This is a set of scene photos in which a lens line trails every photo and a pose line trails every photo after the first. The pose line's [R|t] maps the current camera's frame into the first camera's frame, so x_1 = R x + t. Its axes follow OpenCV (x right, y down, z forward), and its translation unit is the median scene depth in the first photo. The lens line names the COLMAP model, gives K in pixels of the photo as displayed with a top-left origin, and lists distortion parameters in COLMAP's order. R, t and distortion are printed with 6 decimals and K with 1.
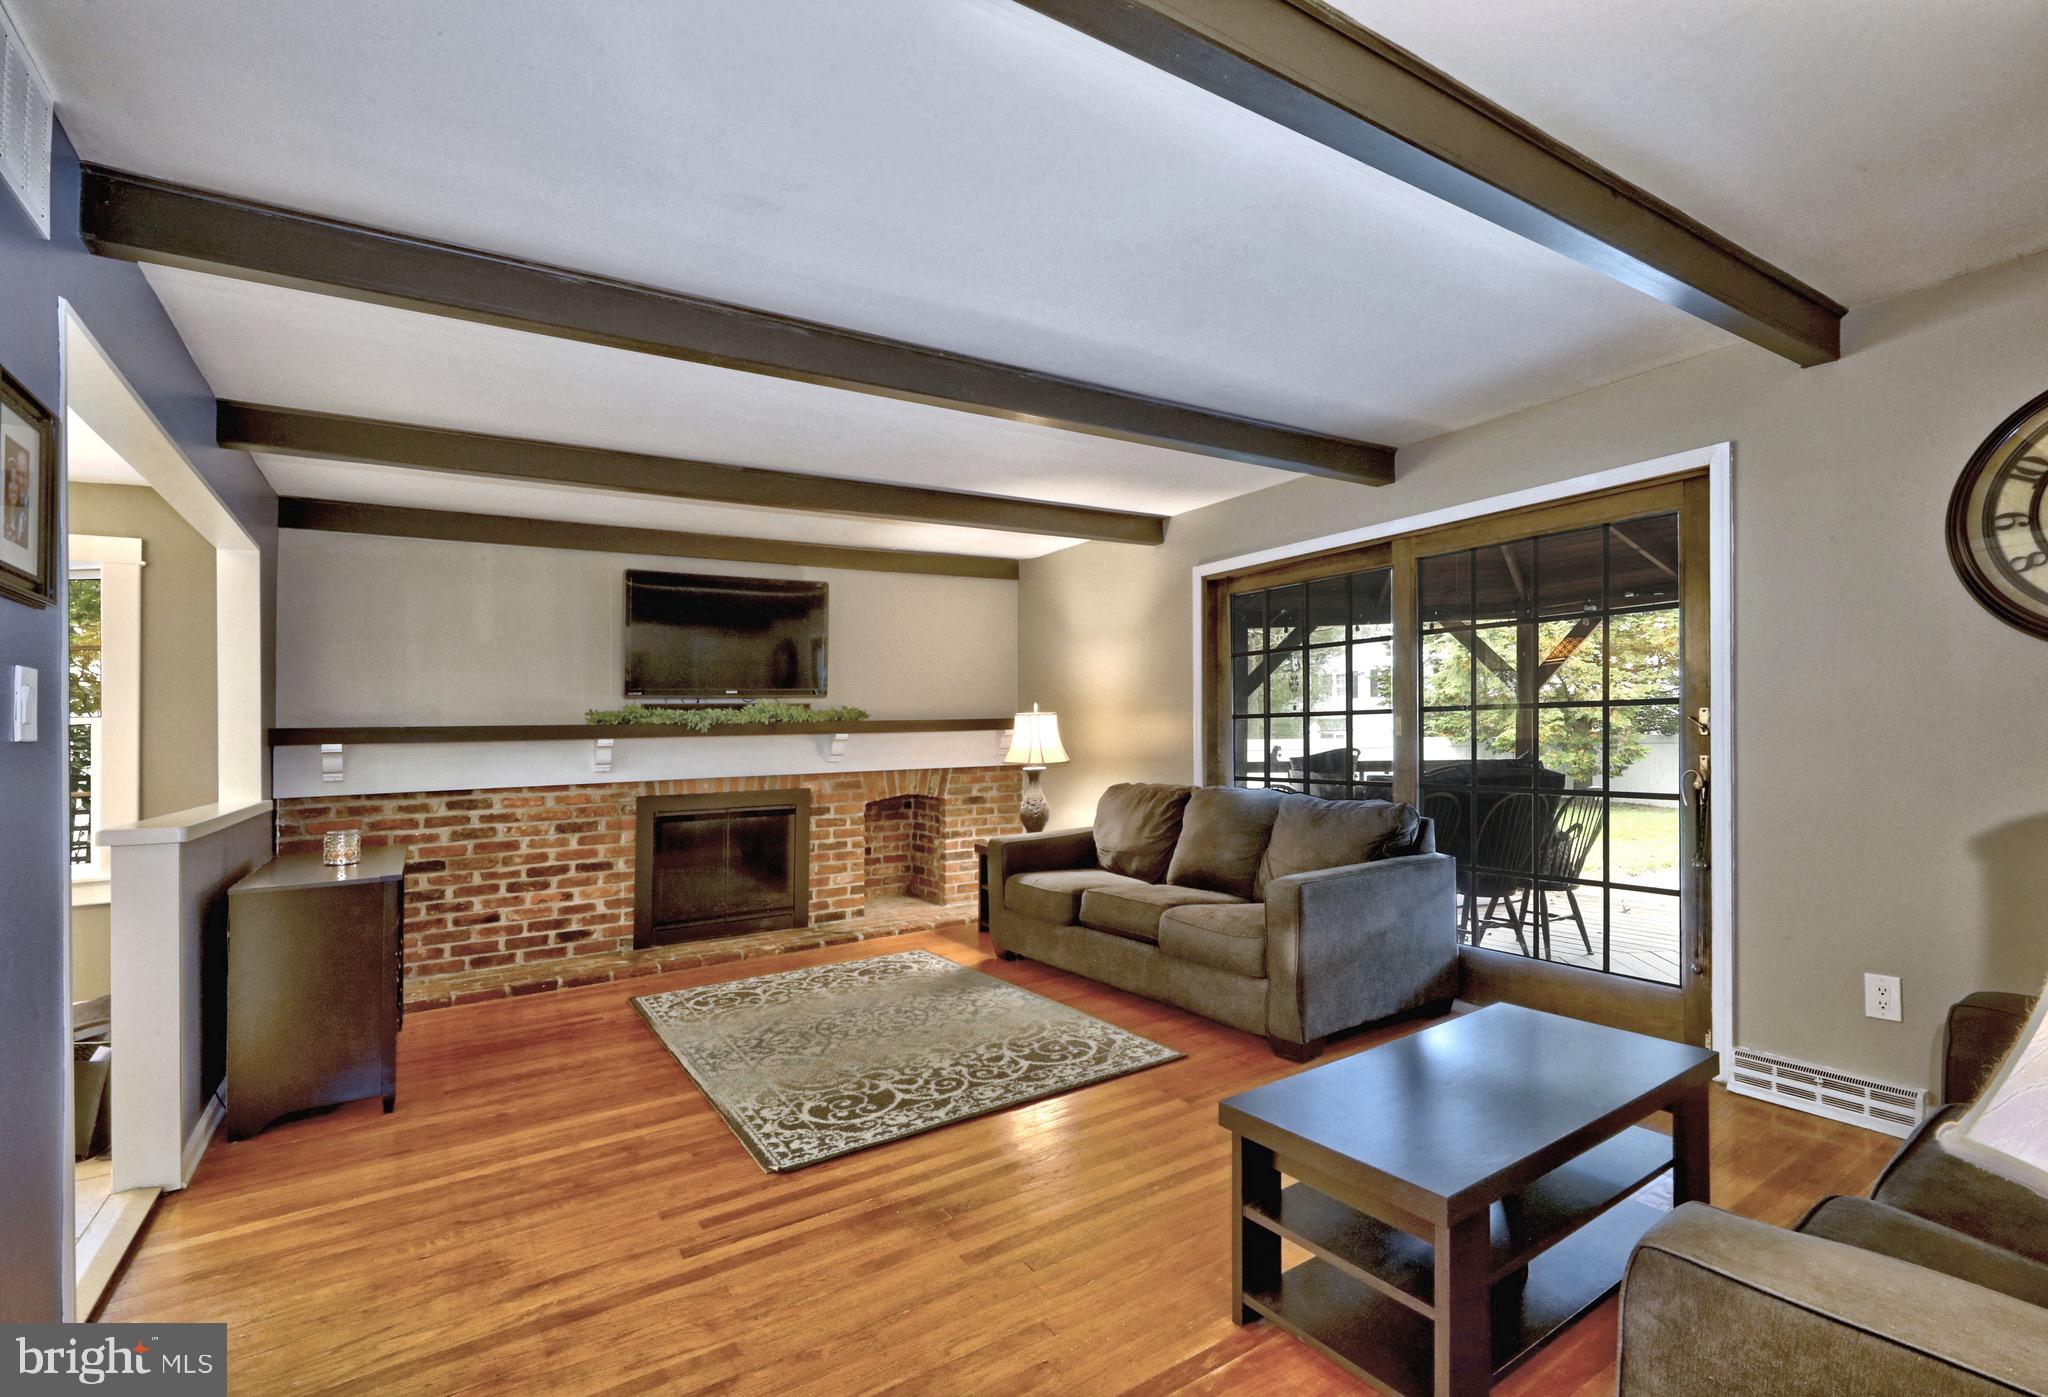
lens RADIAL K [[946.9, 0, 1036.4], [0, 946.9, 695.5], [0, 0, 1]] dist [-0.002656, -0.000126]
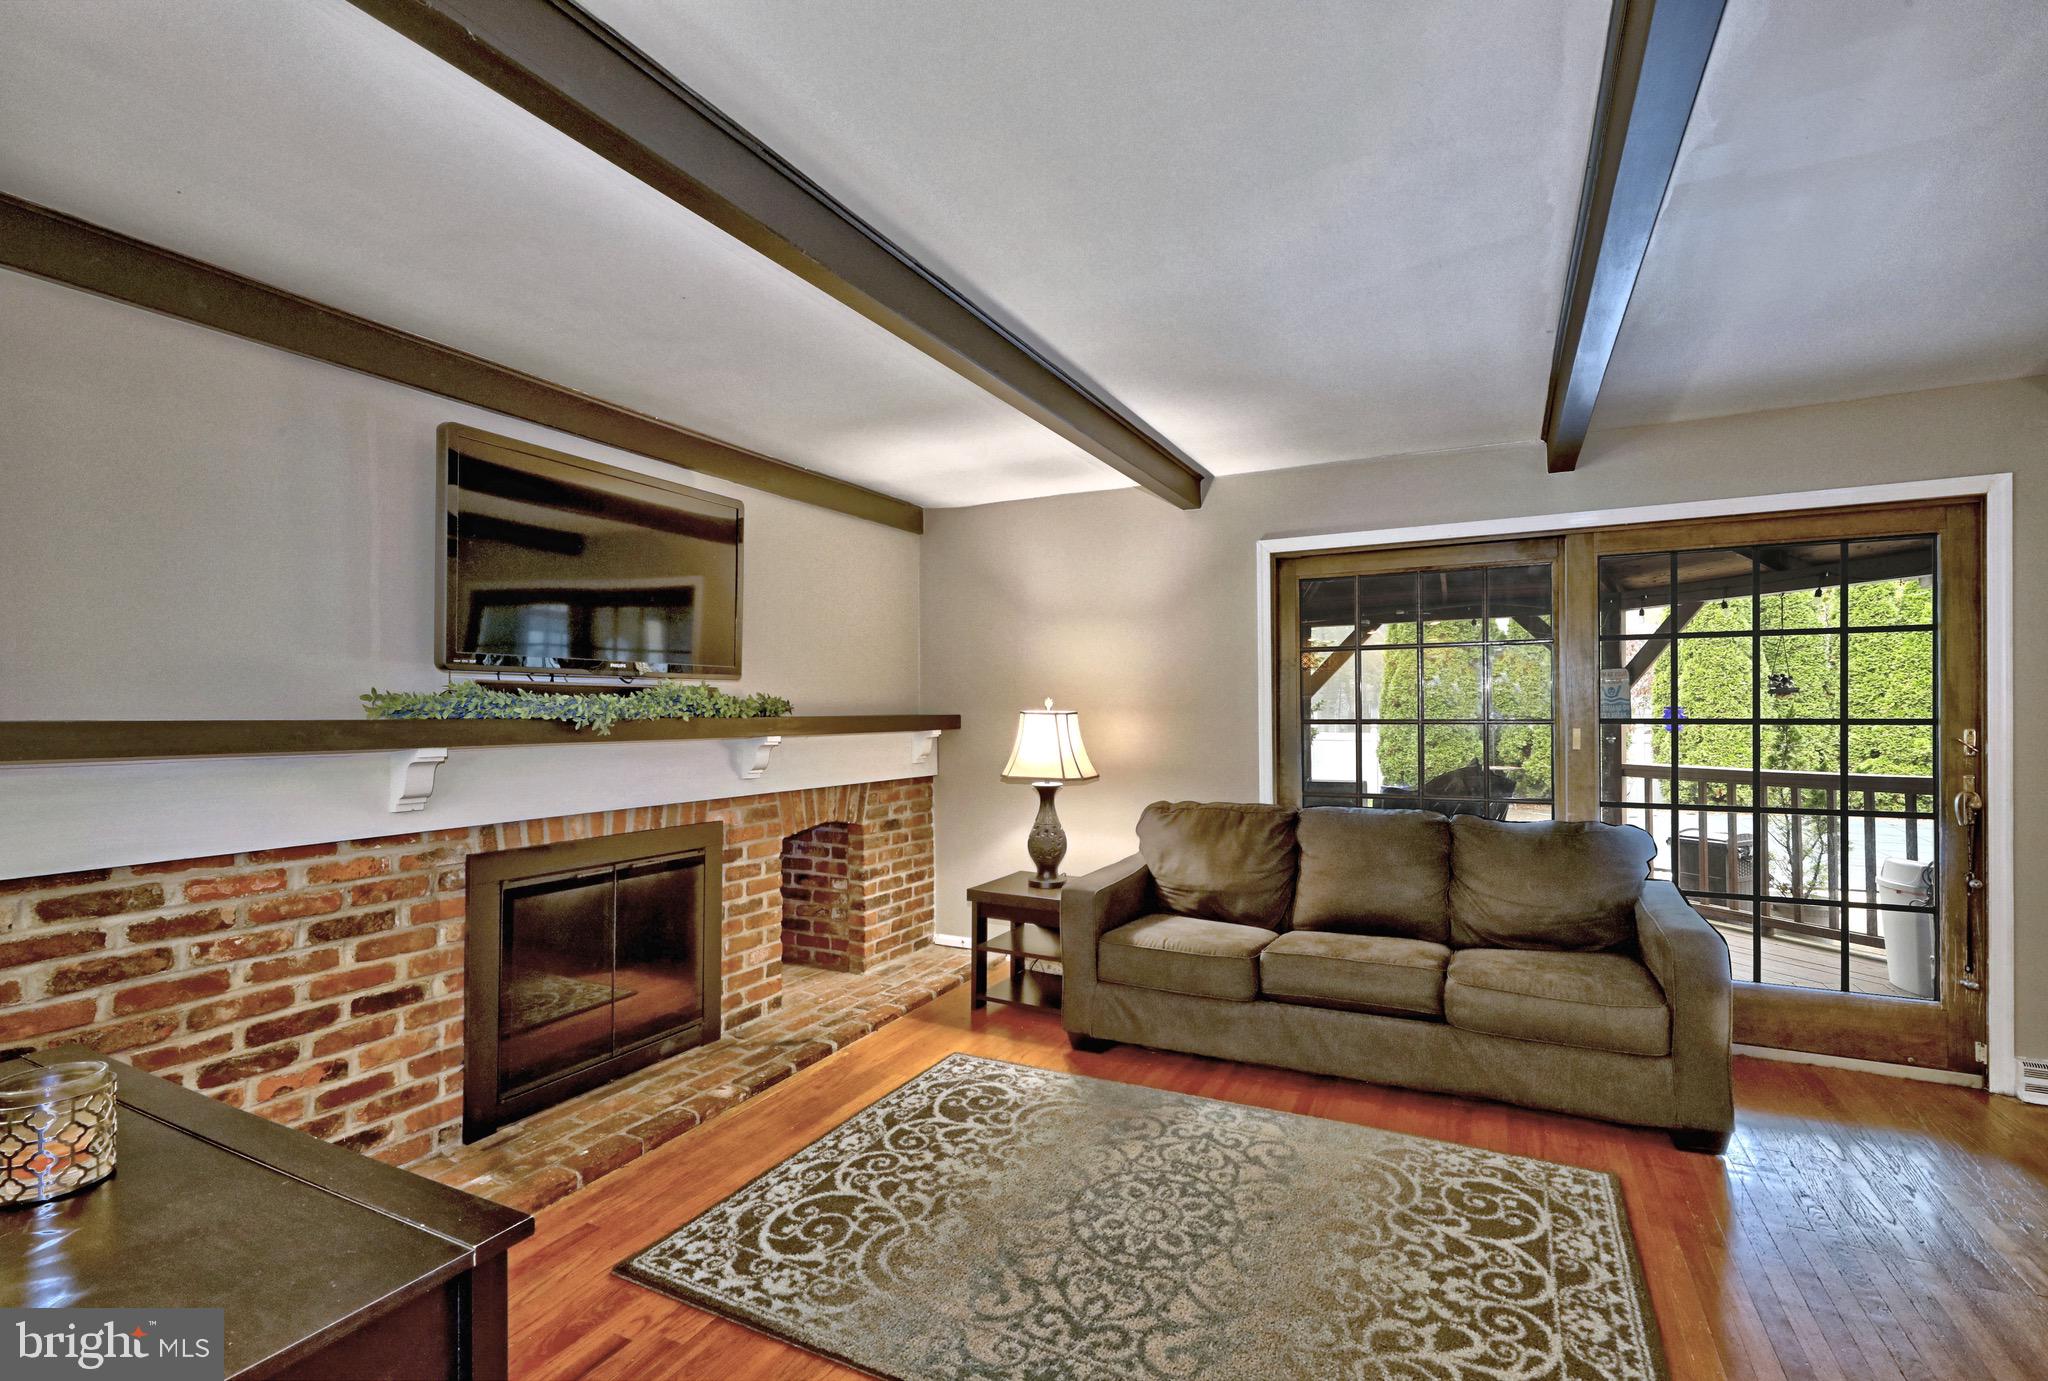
lens RADIAL K [[922.9, 0, 1026.8], [0, 922.9, 705.5], [0, 0, 1]] dist [0.000578, -0.001225]
pose [[0.862951, 0.023196, 0.504754, -0.436346], [-0.034019, 0.999346, 0.012236, 0.006096], [-0.504140, -0.027731, 0.863176, 0.416817]]
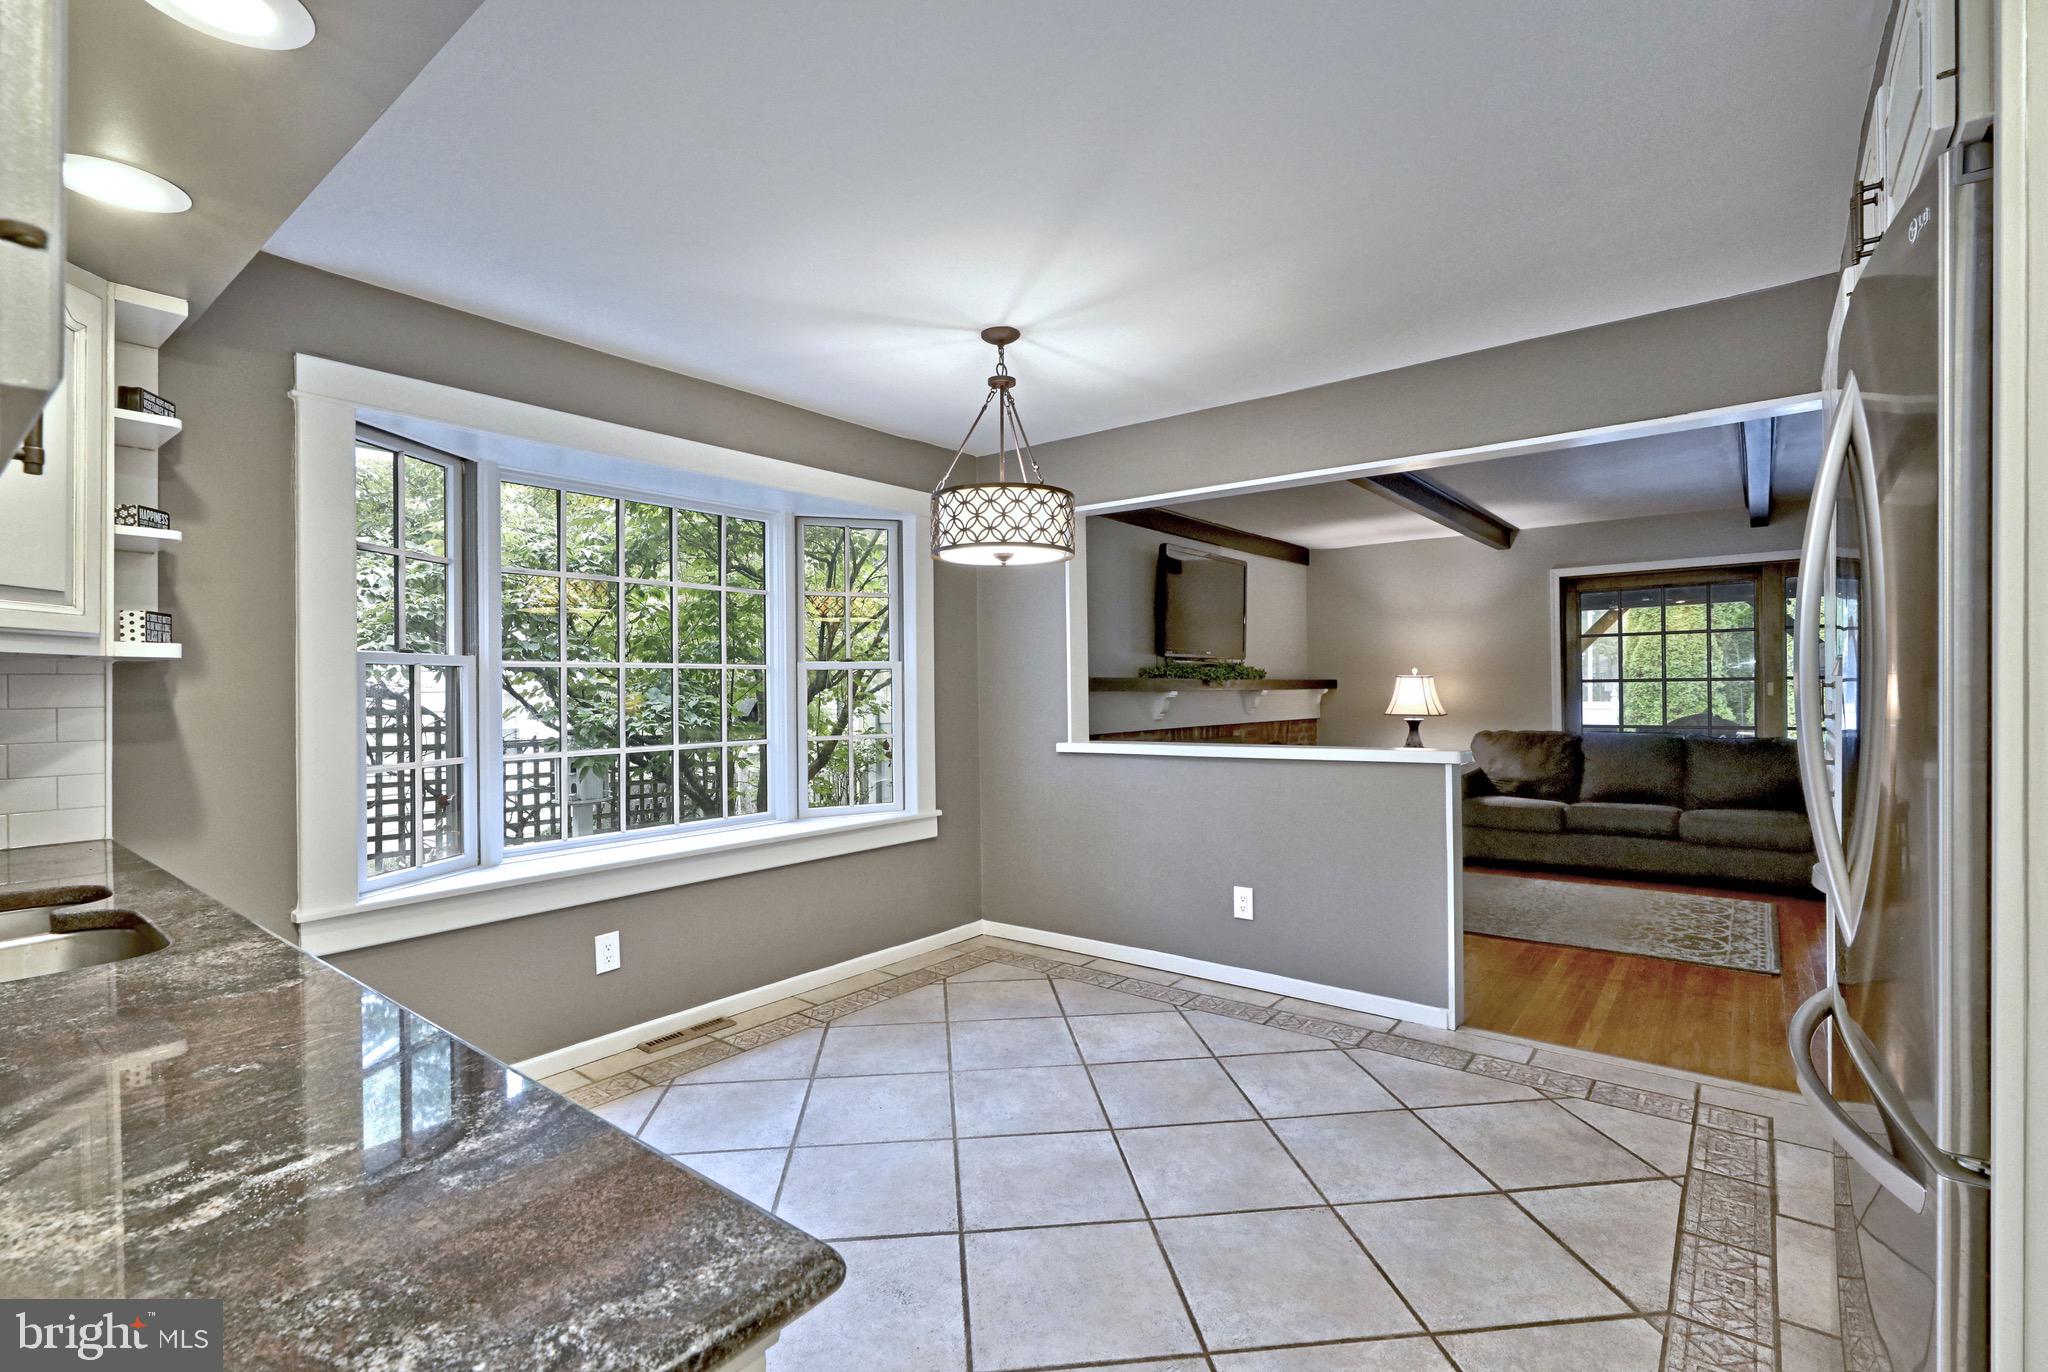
lens RADIAL K [[919.7, 0, 1028.5], [0, 919.7, 684.9], [0, 0, 1]] dist [0.000297, 0.000275]
pose [[0.946832, 0.015867, 0.321338, -0.994420], [-0.024370, 0.999451, 0.022455, 0.017589], [-0.320806, -0.029092, 0.946698, -0.000438]]
